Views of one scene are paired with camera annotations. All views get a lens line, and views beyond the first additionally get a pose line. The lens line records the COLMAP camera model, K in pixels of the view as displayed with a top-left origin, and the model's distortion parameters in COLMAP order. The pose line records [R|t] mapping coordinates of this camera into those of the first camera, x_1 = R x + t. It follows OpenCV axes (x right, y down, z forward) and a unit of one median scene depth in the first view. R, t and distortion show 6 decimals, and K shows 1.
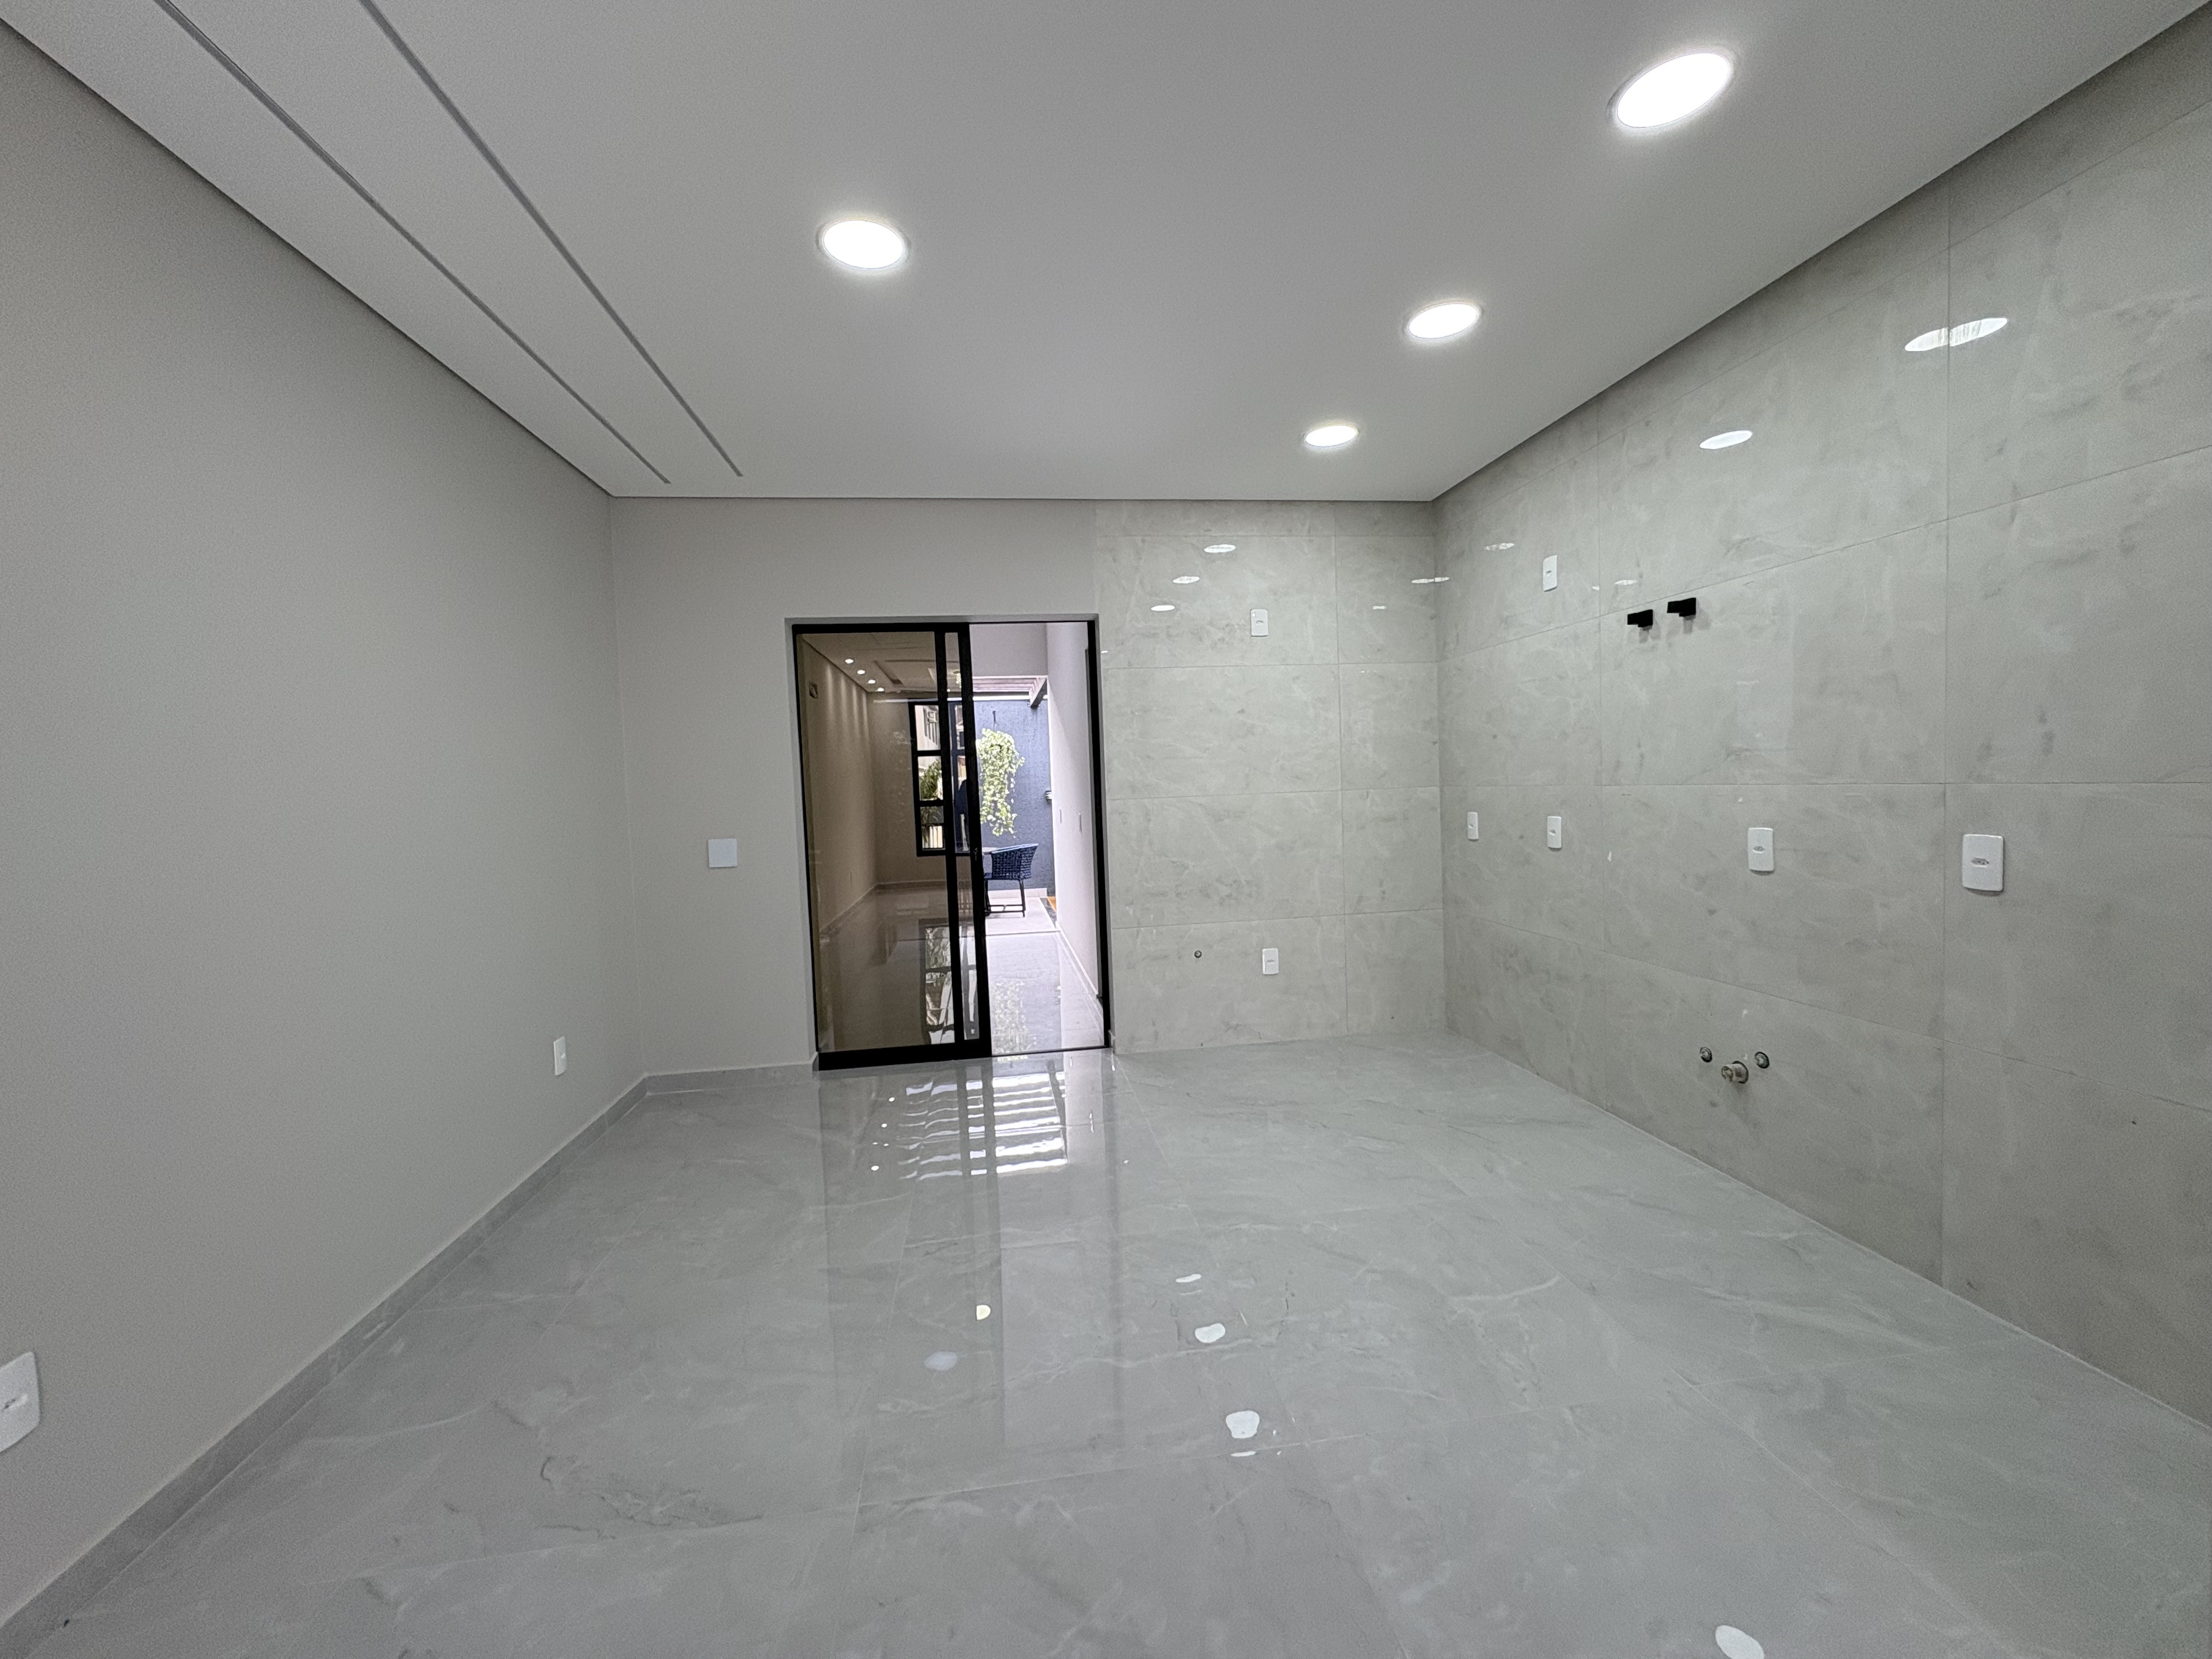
lens RADIAL K [[885.4, 0, 1106.1], [0, 885.4, 826.5], [0, 0, 1]] dist [0.000327, 0.000314]
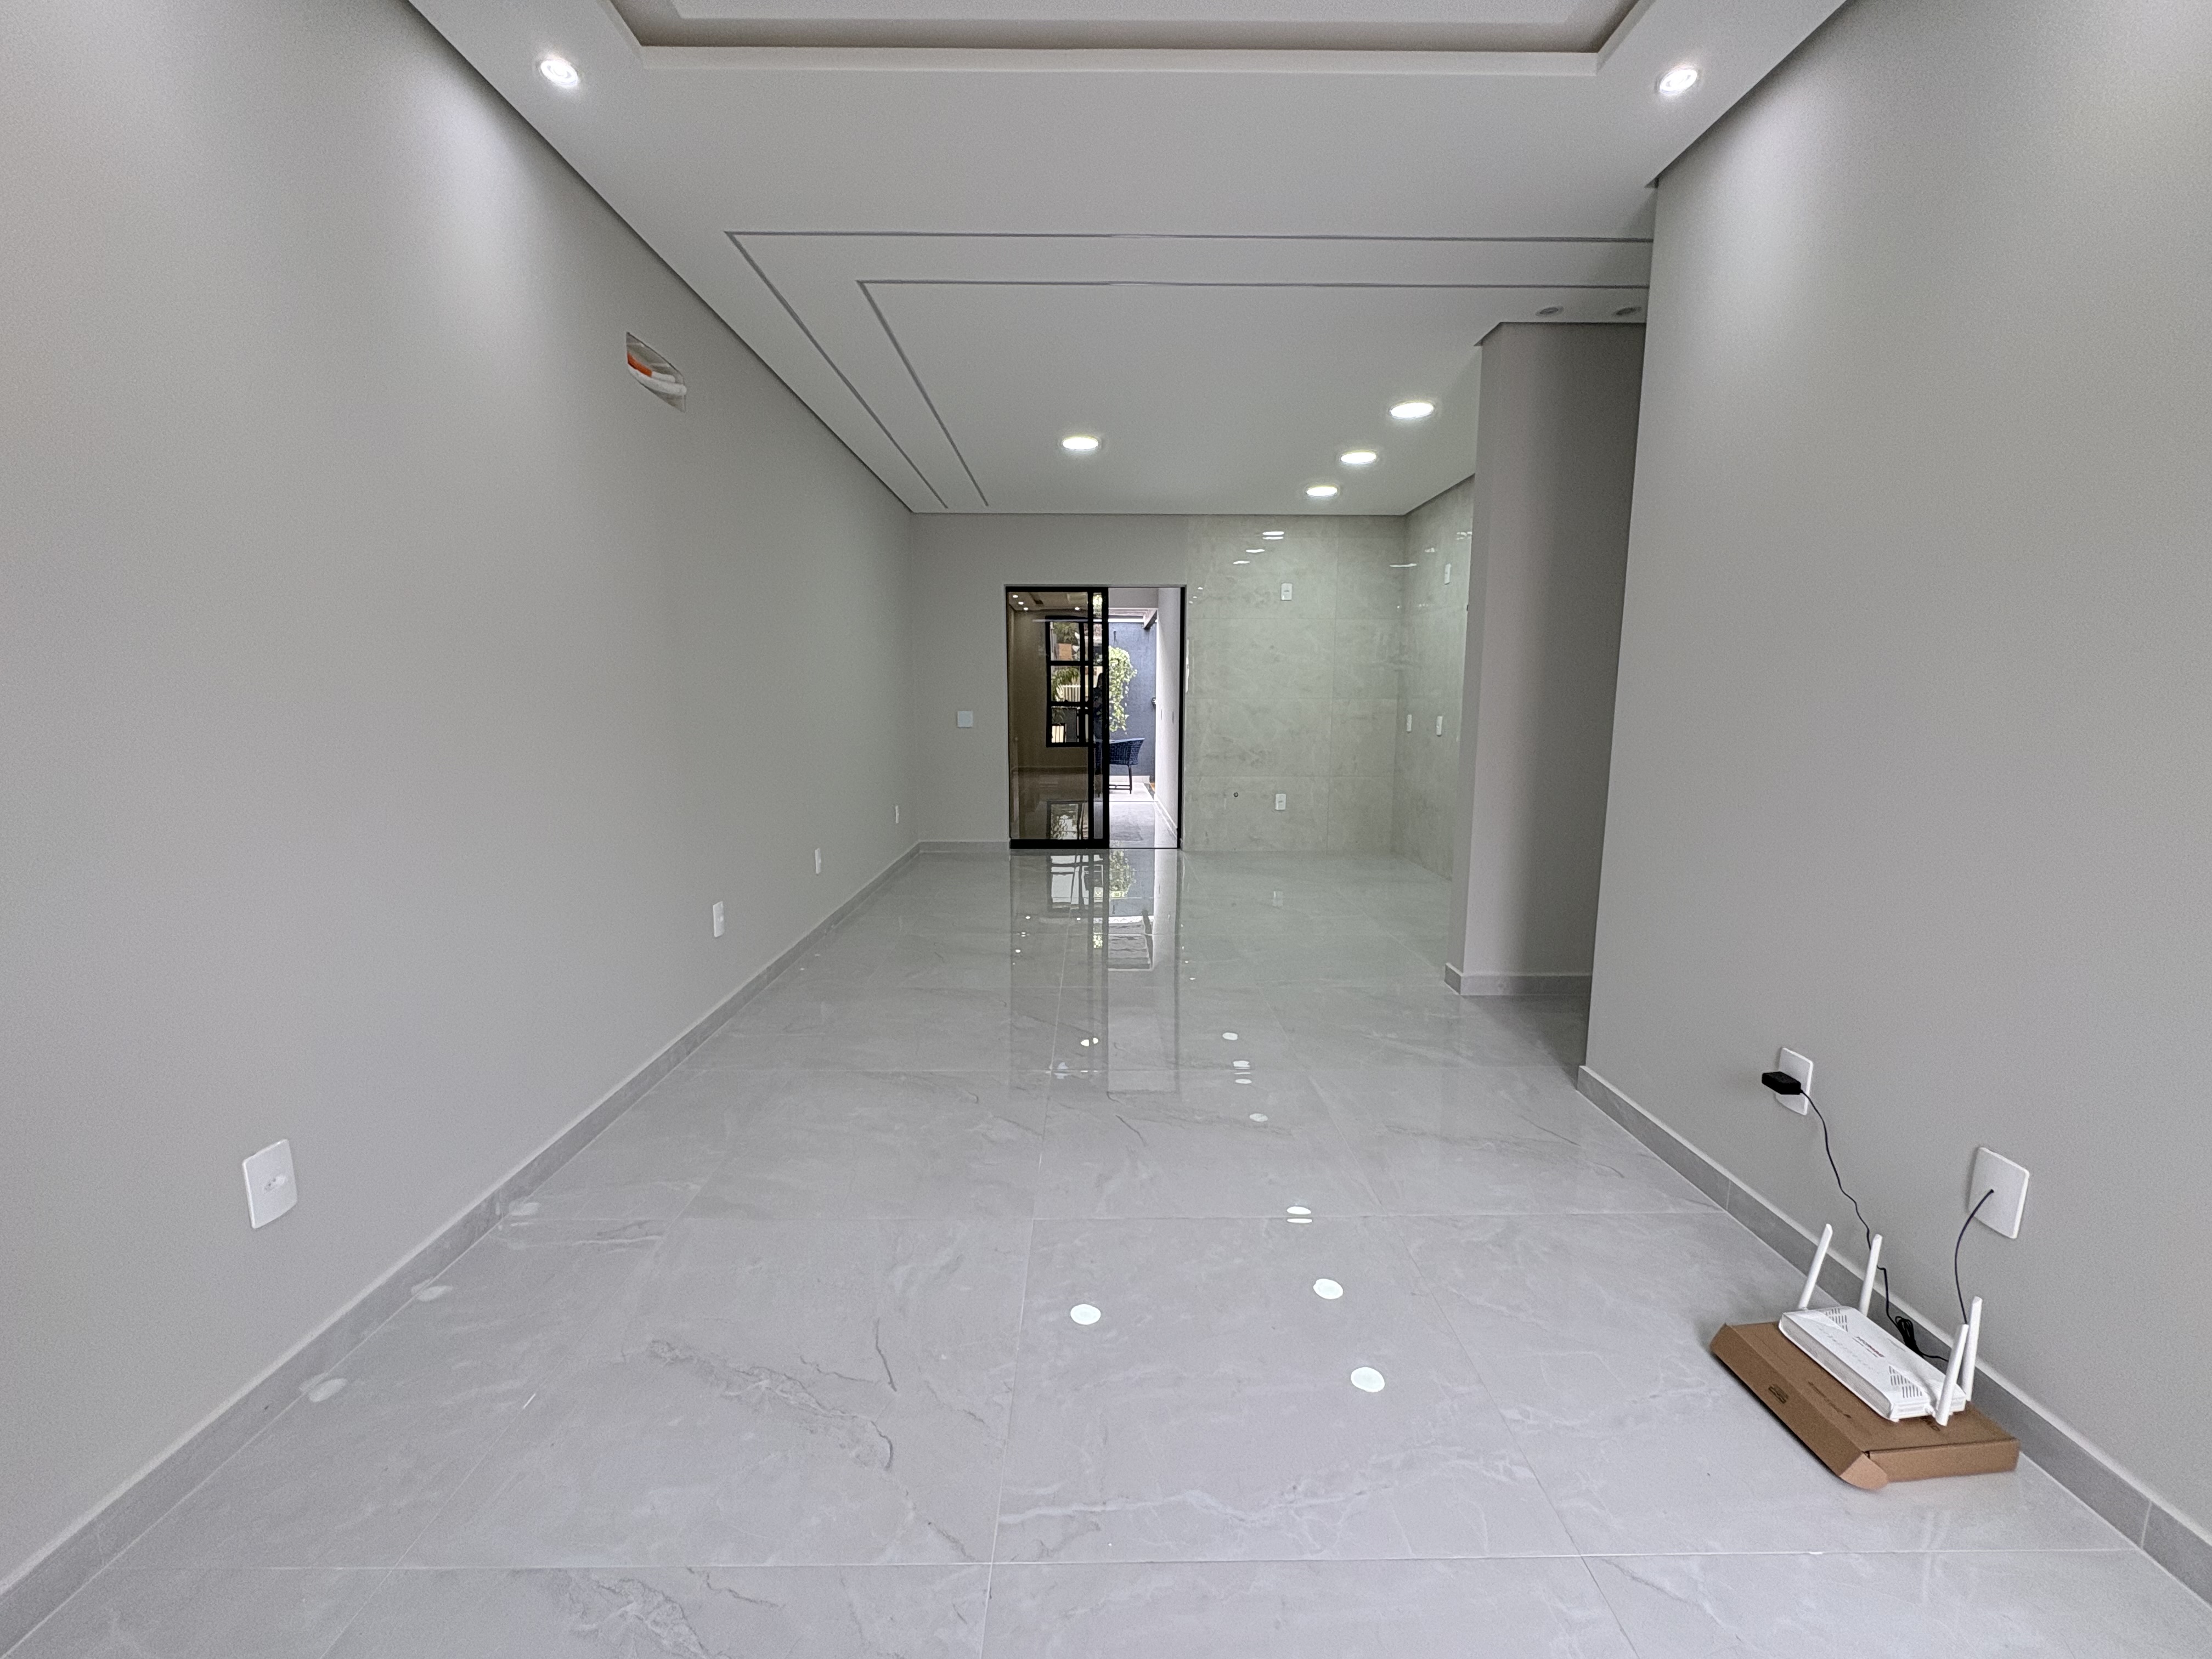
lens RADIAL K [[885.4, 0, 1106.1], [0, 885.4, 826.5], [0, 0, 1]] dist [0.000327, 0.000314]
pose [[0.991529, 0.057749, -0.116341, 0.058102], [-0.046226, 0.993971, 0.099421, 0.049206], [0.121381, -0.093201, 0.988221, -0.664055]]
